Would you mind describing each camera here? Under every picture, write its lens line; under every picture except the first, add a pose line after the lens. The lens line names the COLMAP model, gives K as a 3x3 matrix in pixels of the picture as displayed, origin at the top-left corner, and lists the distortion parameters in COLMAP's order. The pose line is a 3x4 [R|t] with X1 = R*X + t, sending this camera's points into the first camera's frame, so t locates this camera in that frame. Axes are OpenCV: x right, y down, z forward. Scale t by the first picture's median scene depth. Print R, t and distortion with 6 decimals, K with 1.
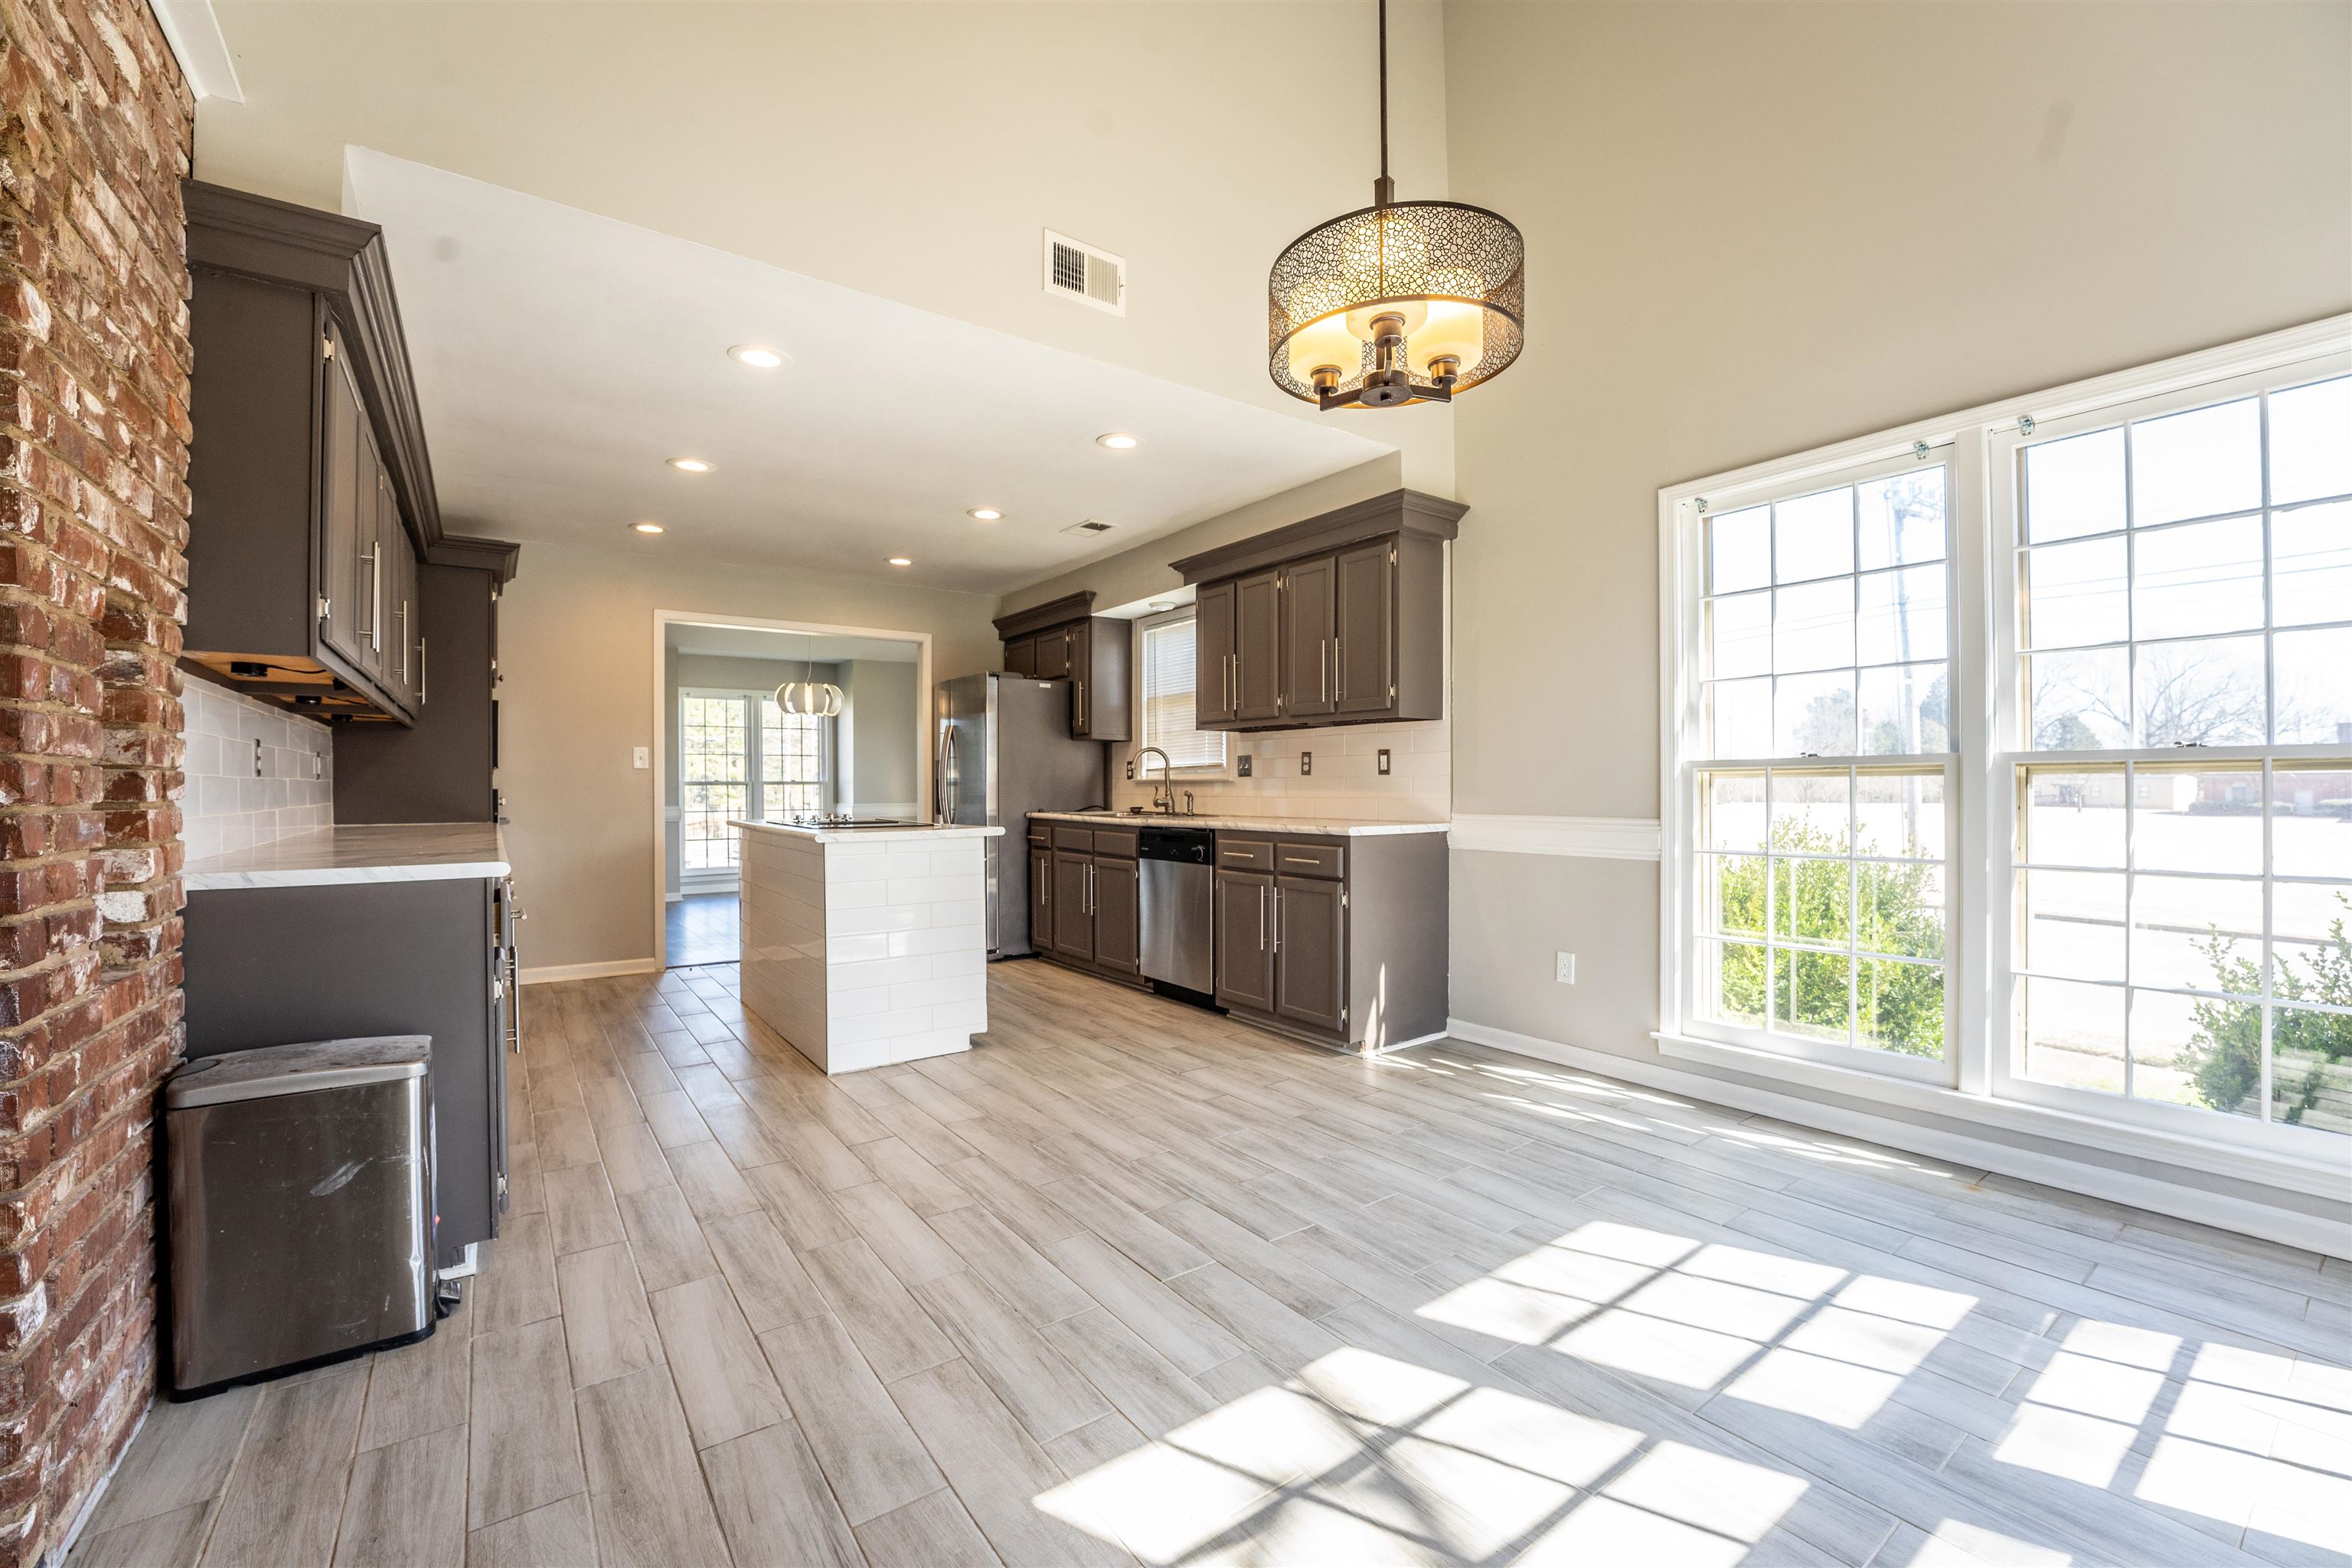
lens RADIAL K [[951.8, 0, 1171.2], [0, 951.8, 788.6], [0, 0, 1]] dist [-0.027117, 0.000517]
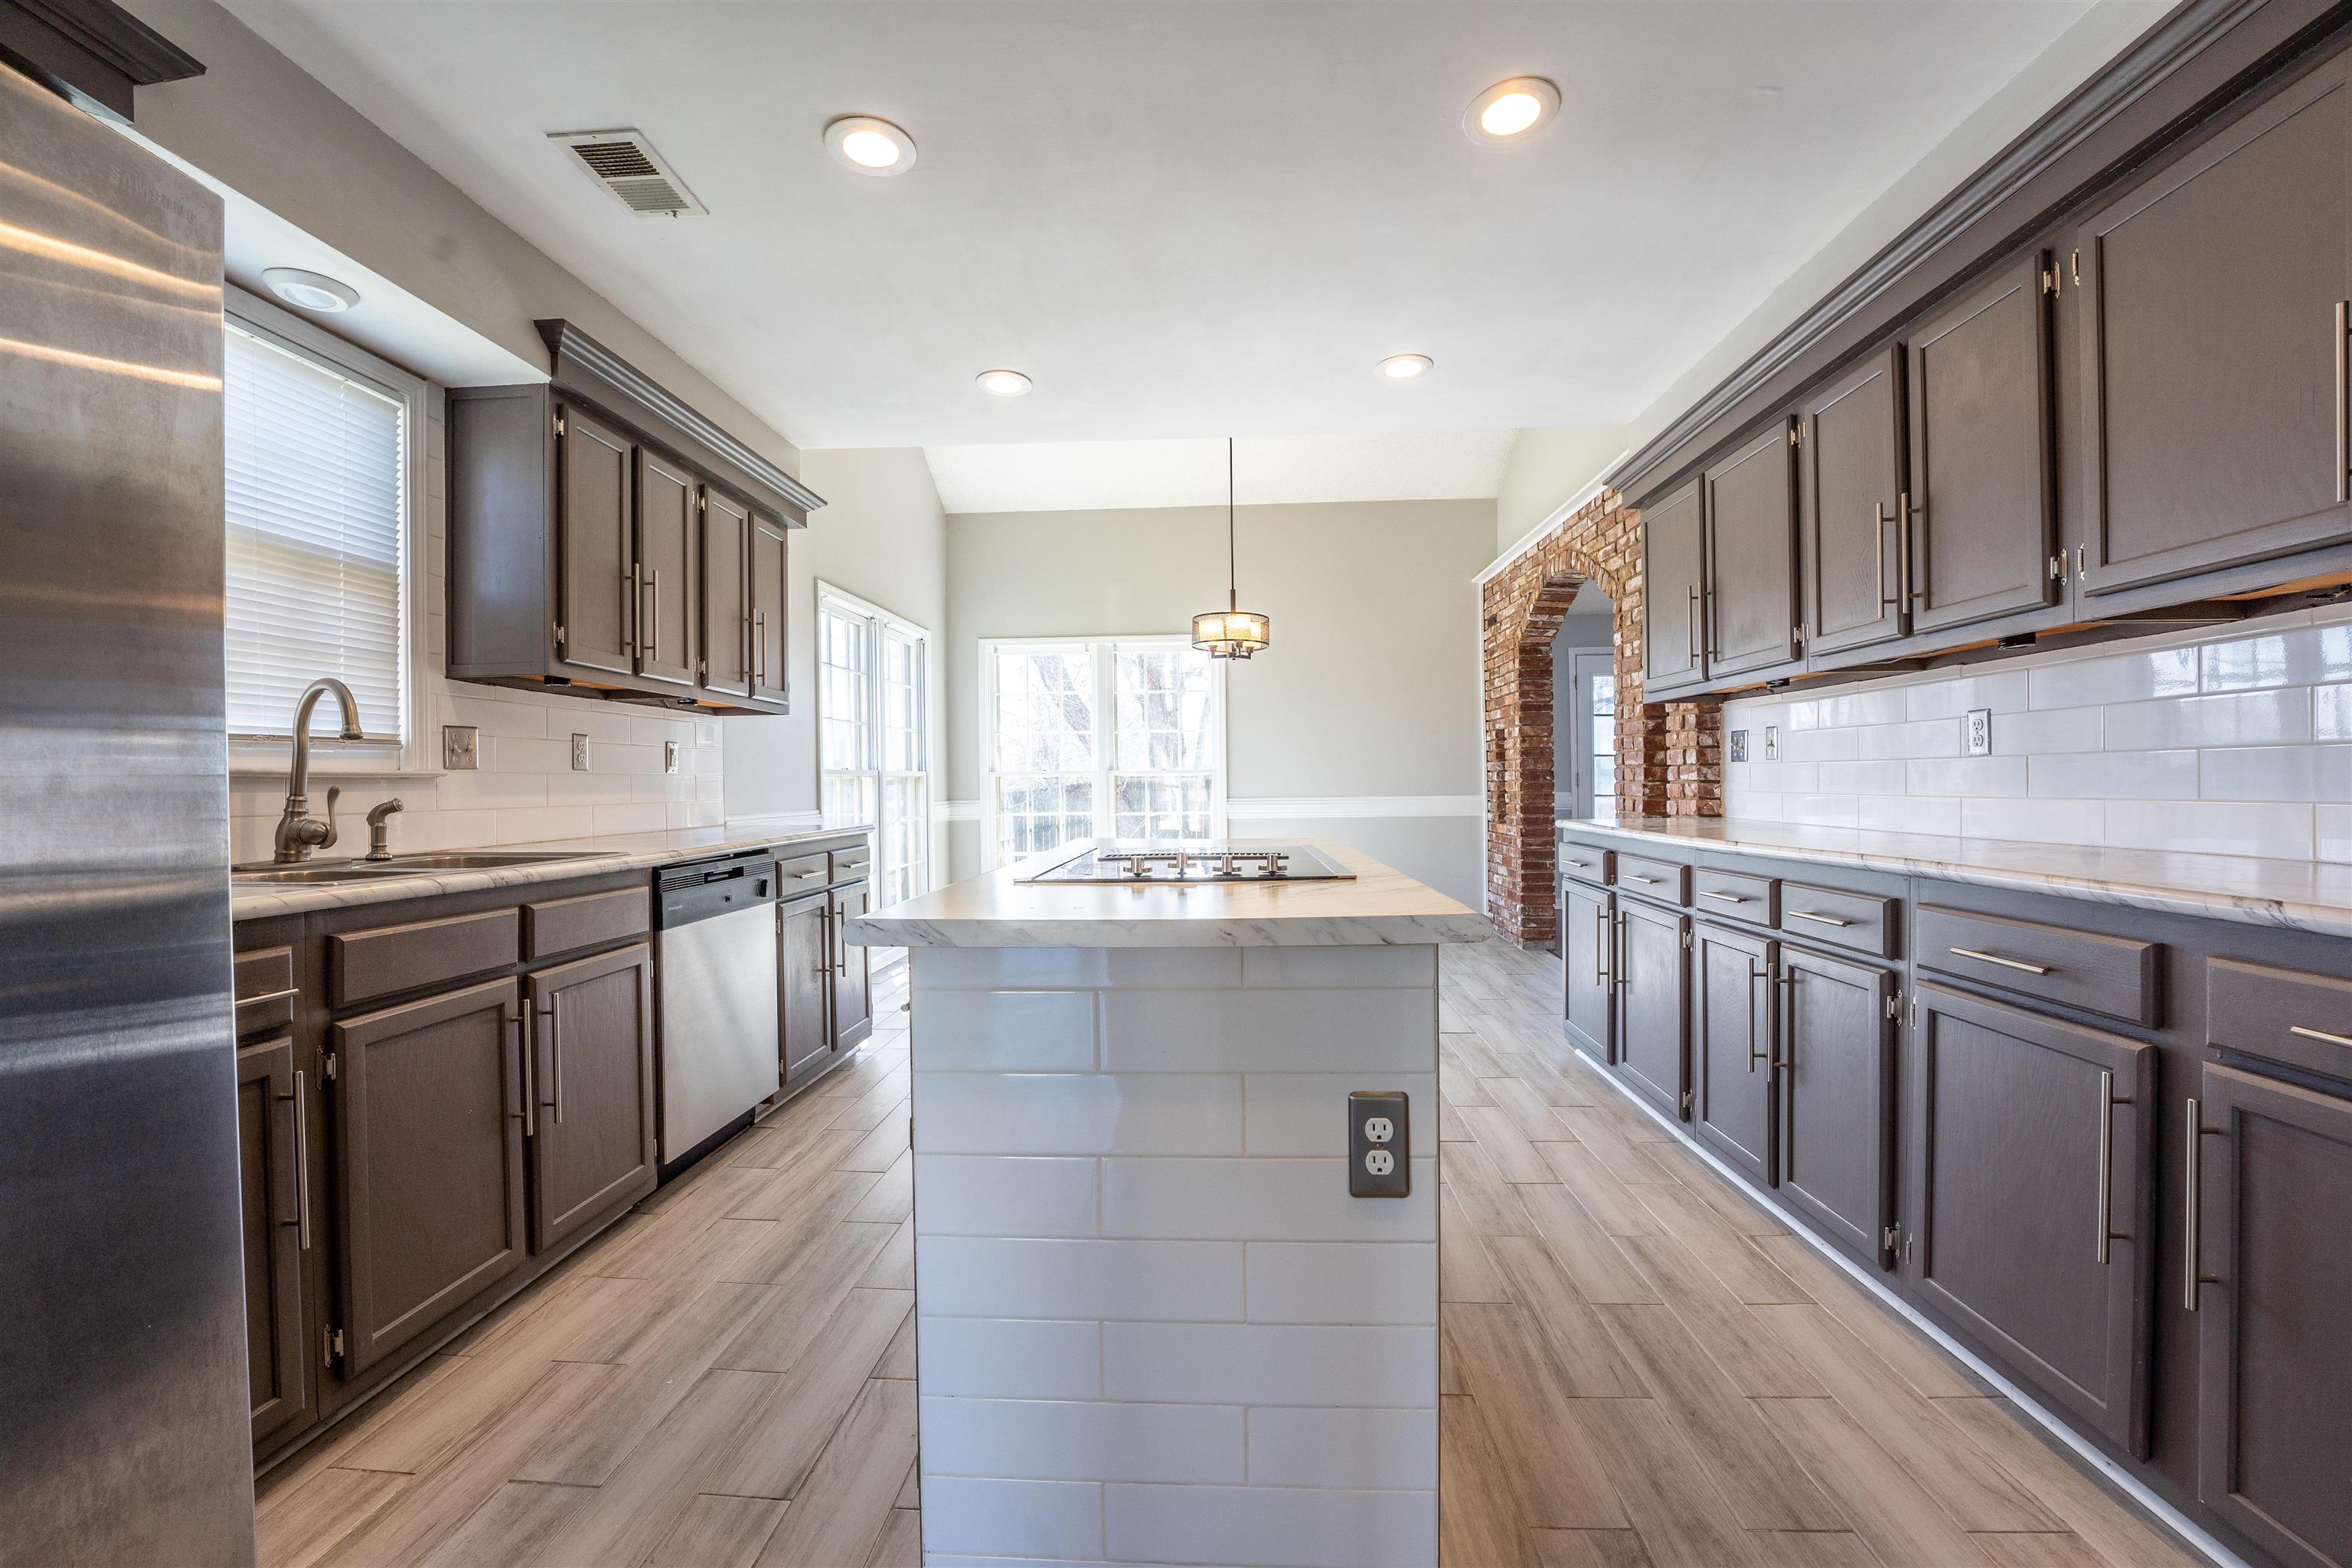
lens RADIAL K [[951.8, 0, 1171.2], [0, 951.8, 788.6], [0, 0, 1]] dist [-0.027117, 0.000517]
pose [[-0.775382, 0.006867, 0.631455, -0.525761], [0.012733, 0.999908, 0.004762, 0.000511], [-0.631364, 0.011733, -0.775398, 1.166140]]
